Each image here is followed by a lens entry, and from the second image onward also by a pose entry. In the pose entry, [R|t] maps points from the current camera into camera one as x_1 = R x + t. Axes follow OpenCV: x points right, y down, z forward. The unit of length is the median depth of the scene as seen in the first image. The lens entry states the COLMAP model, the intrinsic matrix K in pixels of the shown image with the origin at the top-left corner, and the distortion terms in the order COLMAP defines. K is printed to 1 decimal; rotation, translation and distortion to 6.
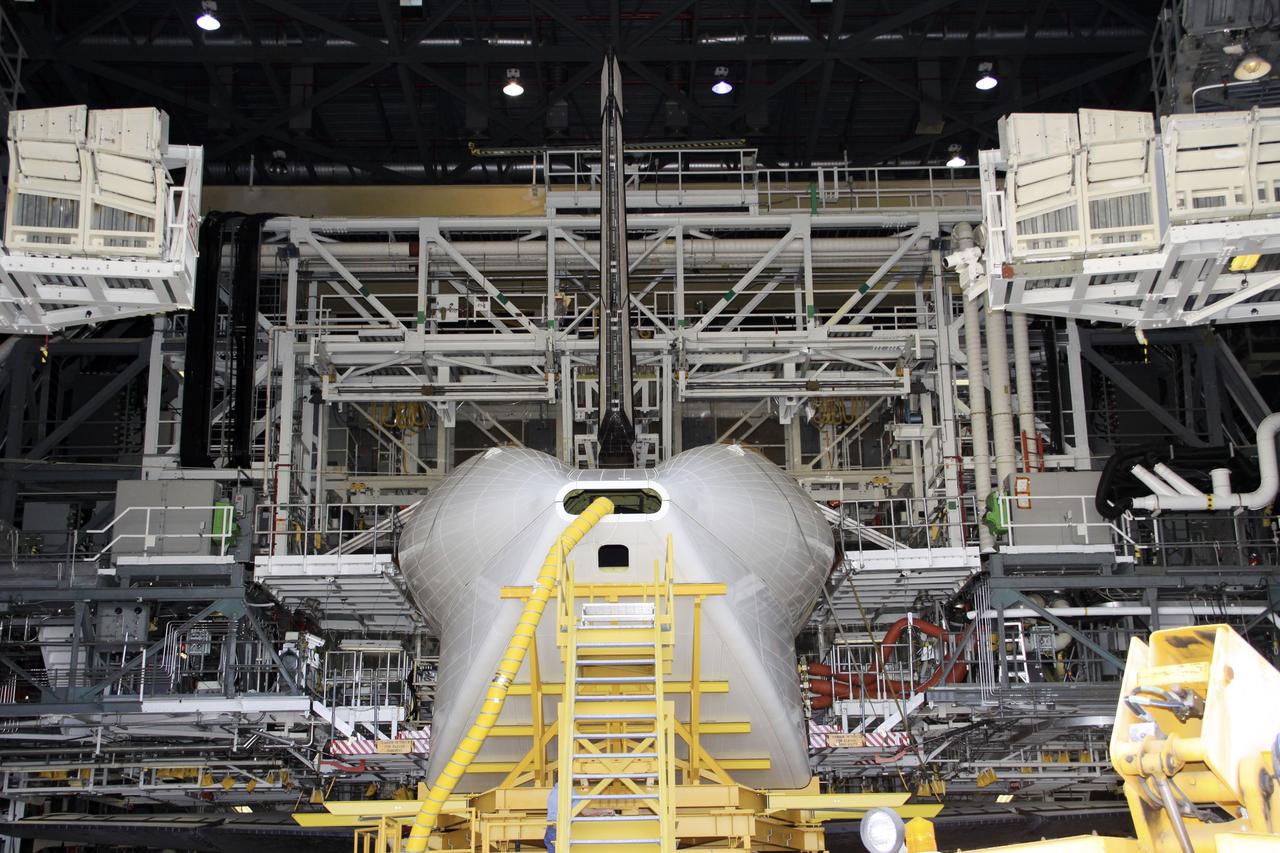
lens RADIAL K [[1677.0, 0, 637.8], [0, 1677.0, 427.9], [0, 0, 1]] dist [0.169750, 0.018442]
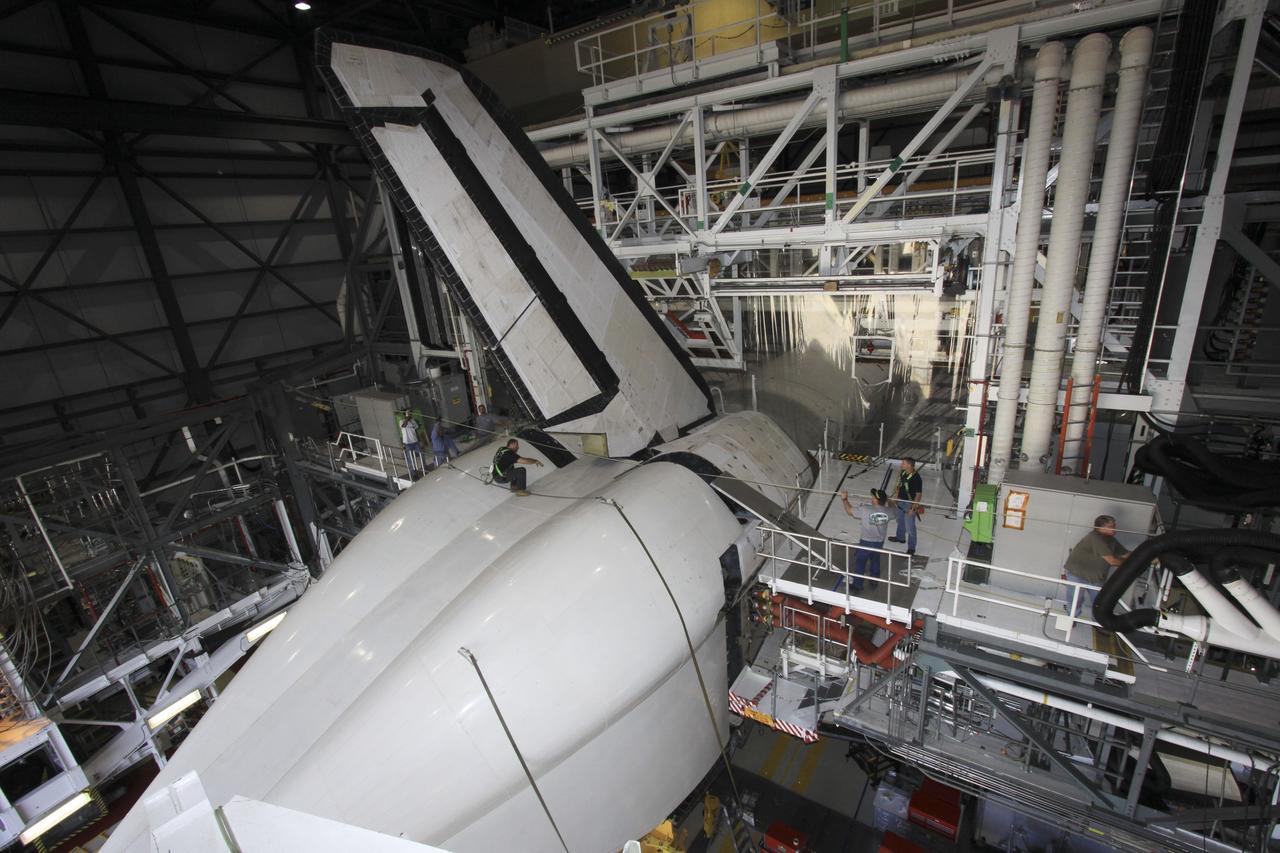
lens RADIAL K [[586.3, 0, 640.0], [0, 586.3, 426.5], [0, 0, 1]] dist [-0.001618, 0.000407]
pose [[0.828063, 0.125454, -0.546418, 0.204043], [0.236973, 0.804971, 0.543935, -0.165419], [0.508090, -0.579899, 0.636838, 0.682150]]
